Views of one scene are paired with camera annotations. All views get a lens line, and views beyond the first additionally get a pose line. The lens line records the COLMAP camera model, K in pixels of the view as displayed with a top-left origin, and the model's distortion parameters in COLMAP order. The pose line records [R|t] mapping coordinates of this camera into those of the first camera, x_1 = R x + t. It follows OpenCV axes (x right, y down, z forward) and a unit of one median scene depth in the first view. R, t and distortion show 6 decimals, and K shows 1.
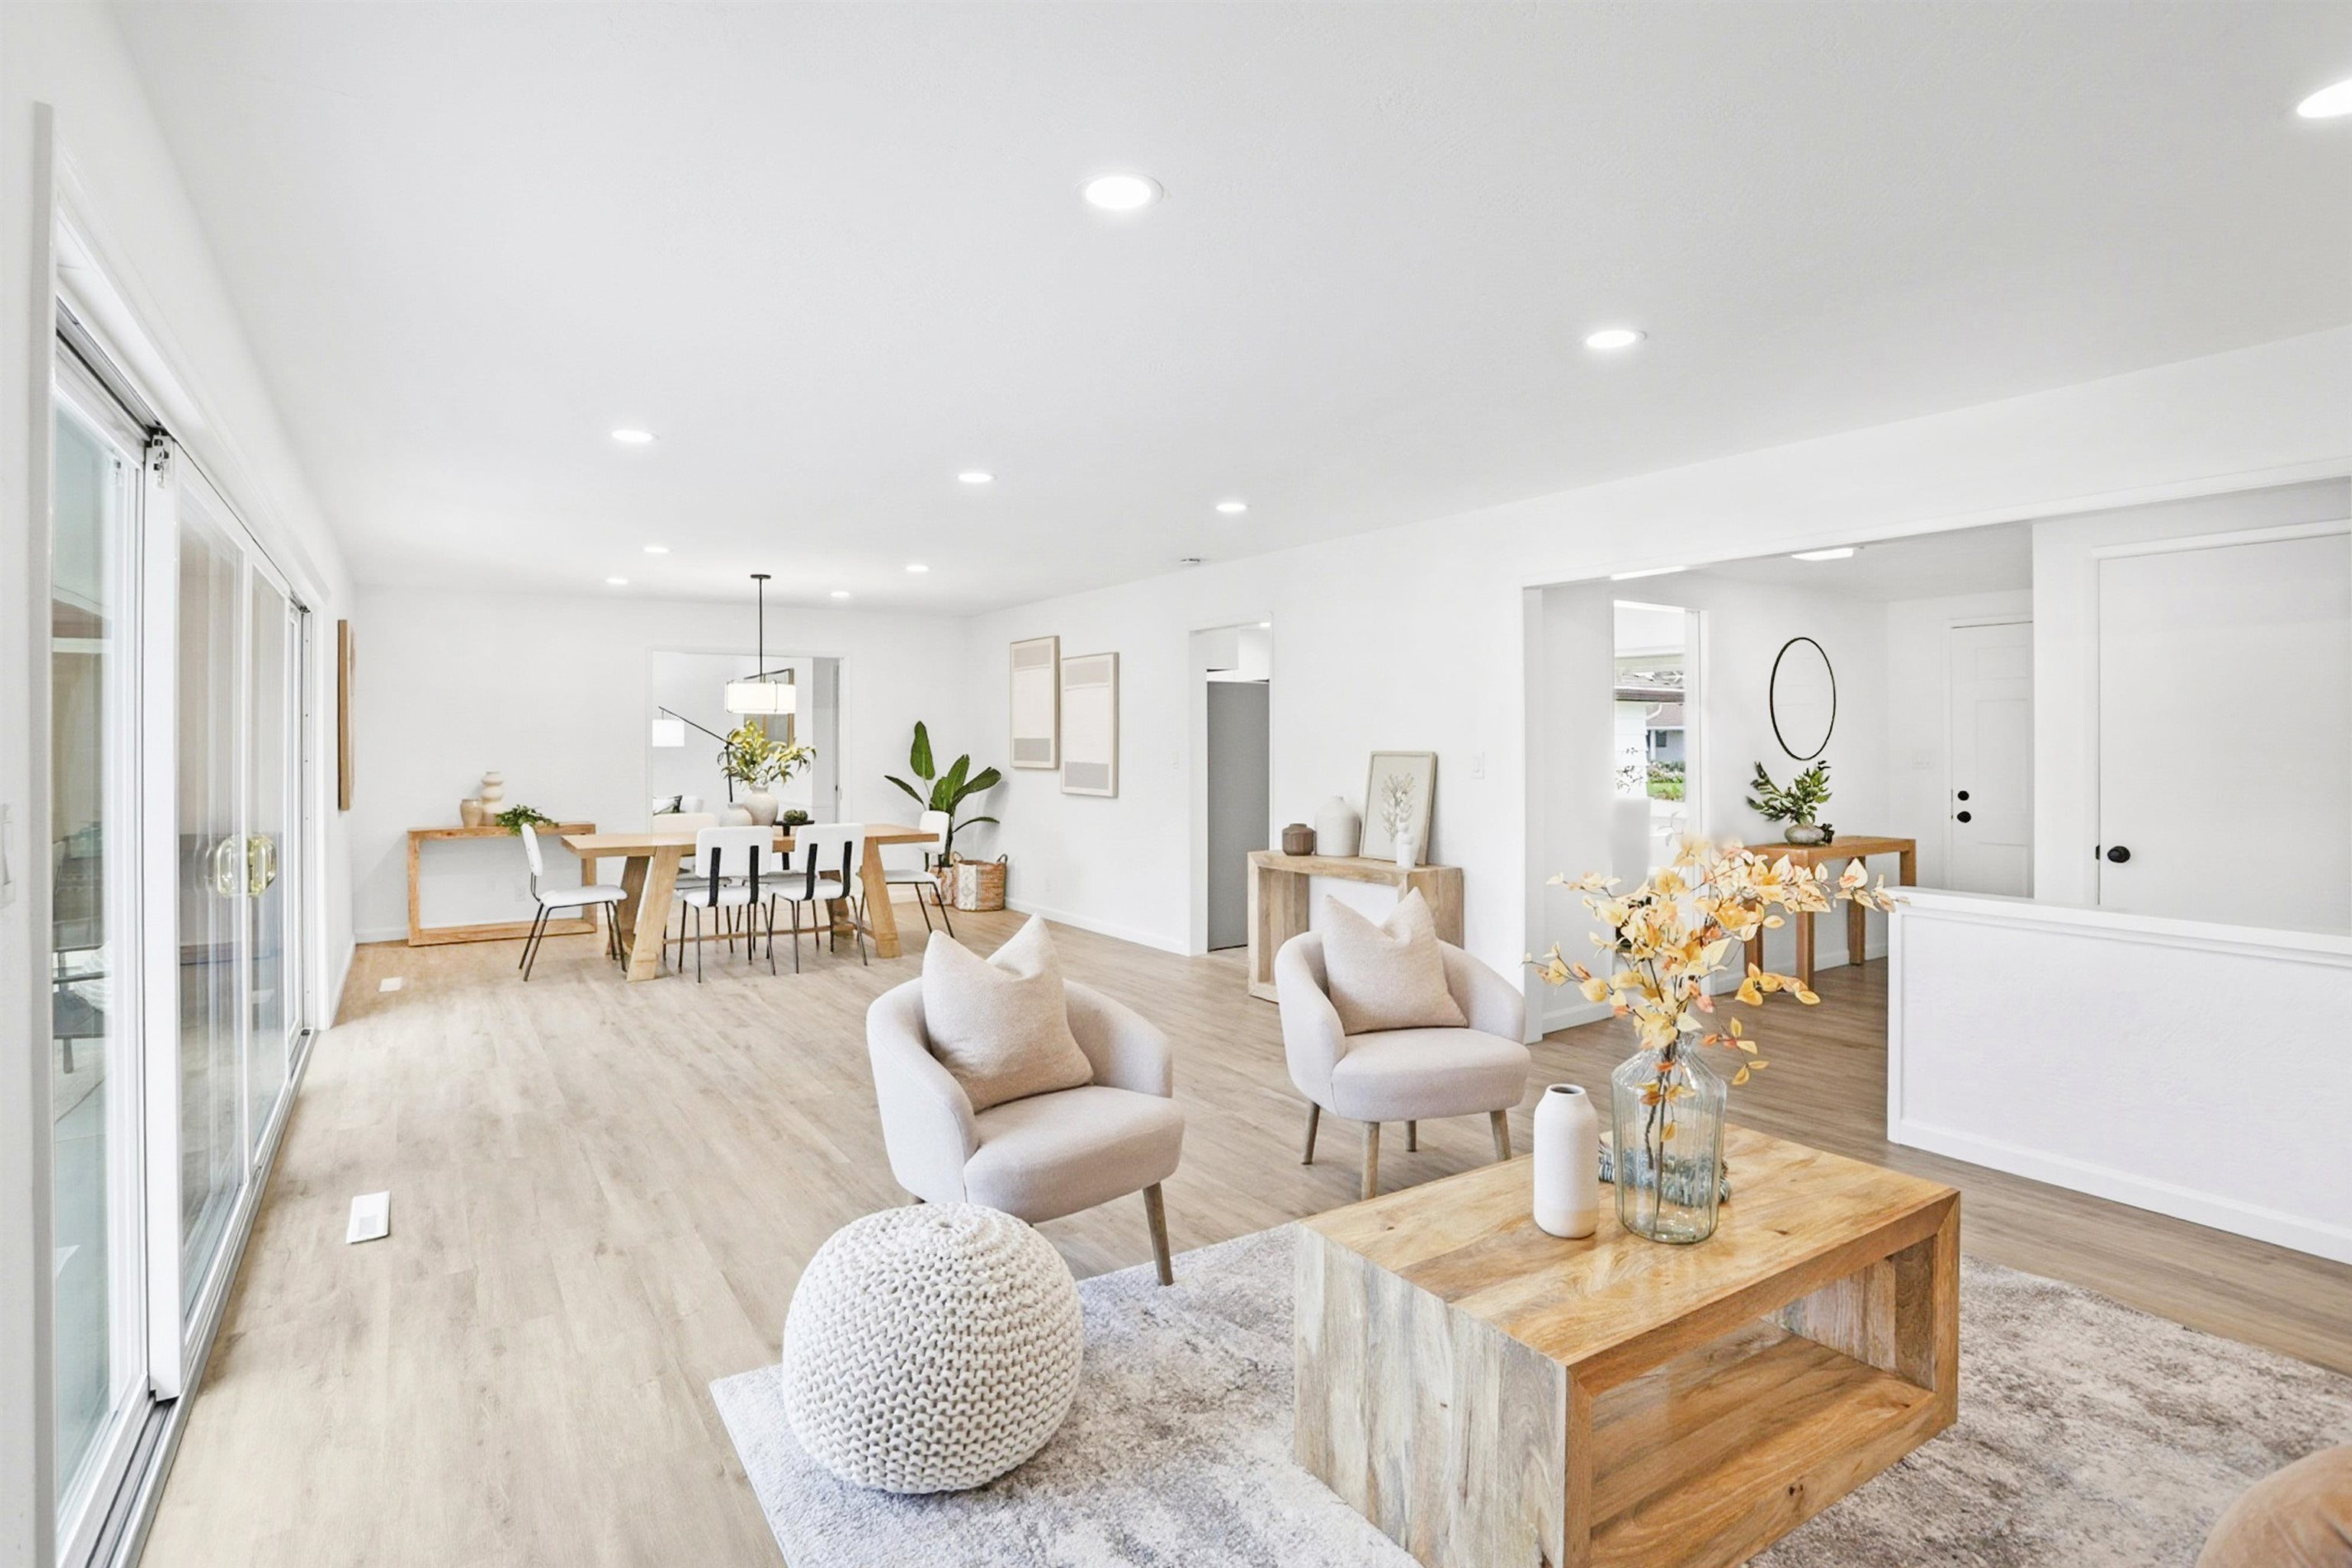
lens RADIAL K [[1166.3, 0, 1193.1], [0, 1166.3, 759.1], [0, 0, 1]] dist [-0.032187, 0.007660]
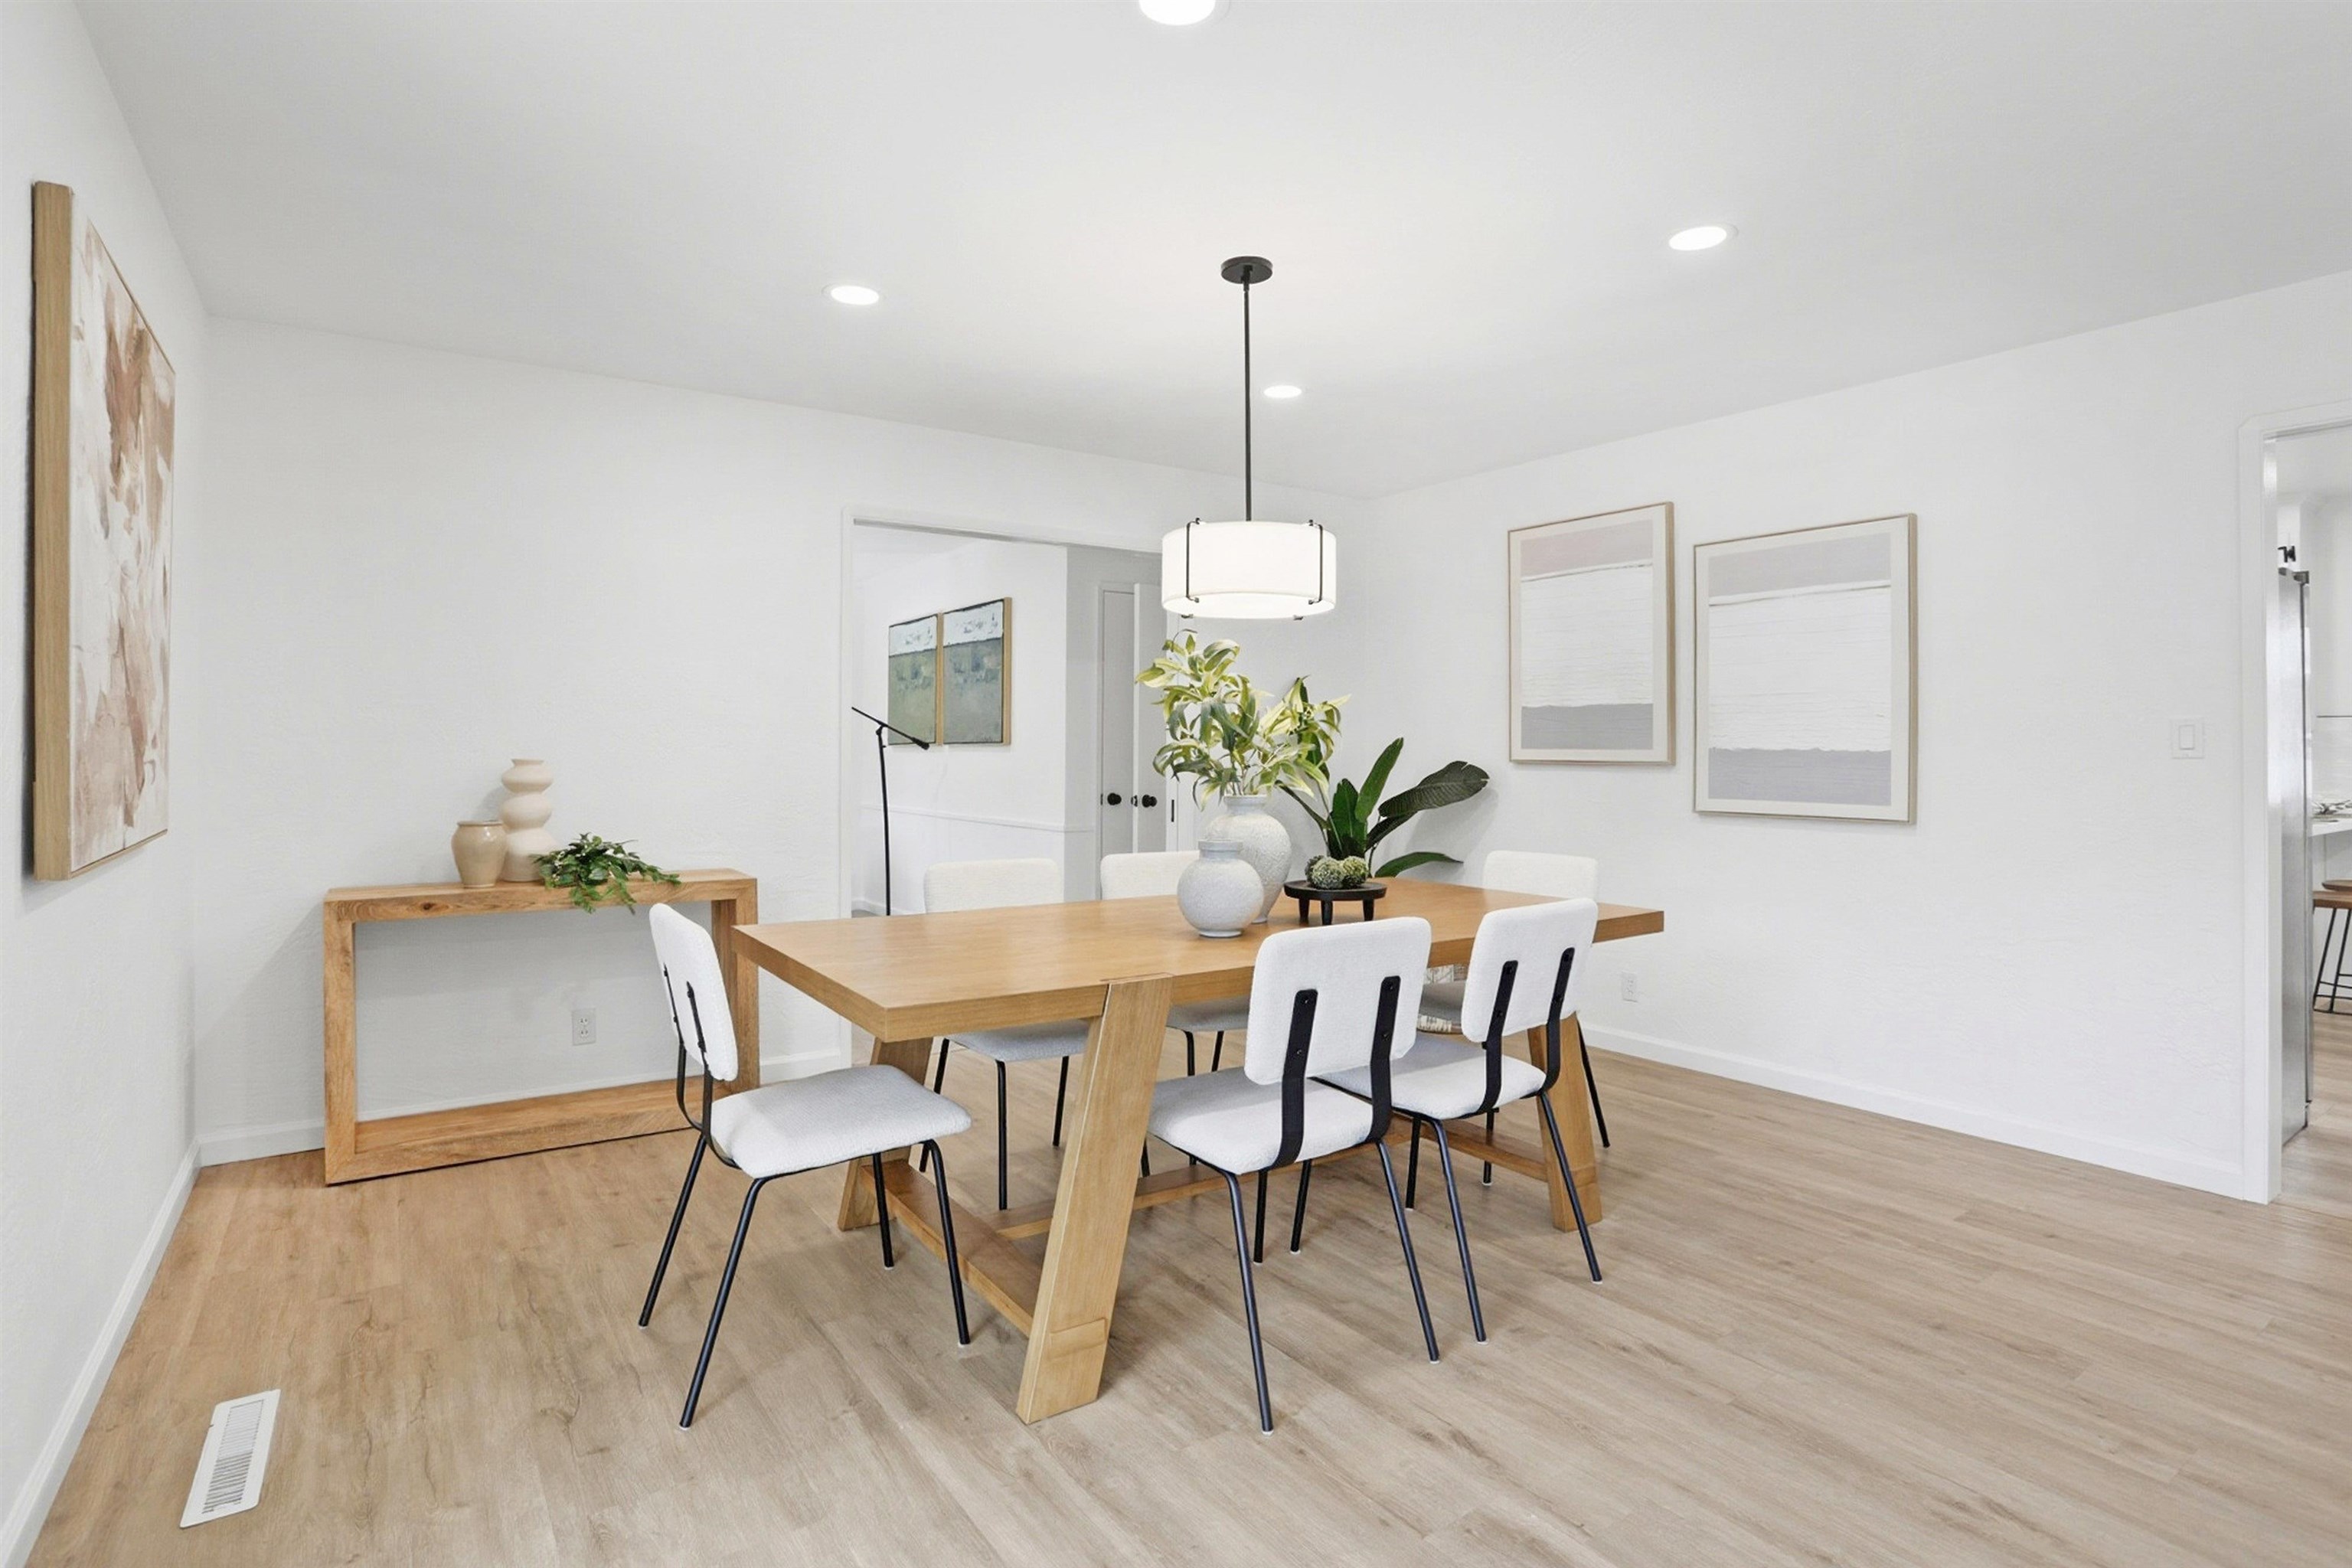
lens RADIAL K [[1166.3, 0, 1222.6], [0, 1166.3, 746.2], [0, 0, 1]] dist [-0.032187, 0.007660]
pose [[0.998756, 0.006259, 0.049463, -0.362454], [-0.005229, 0.999767, -0.020931, 0.013465], [-0.049583, 0.020646, 0.998557, 0.543369]]
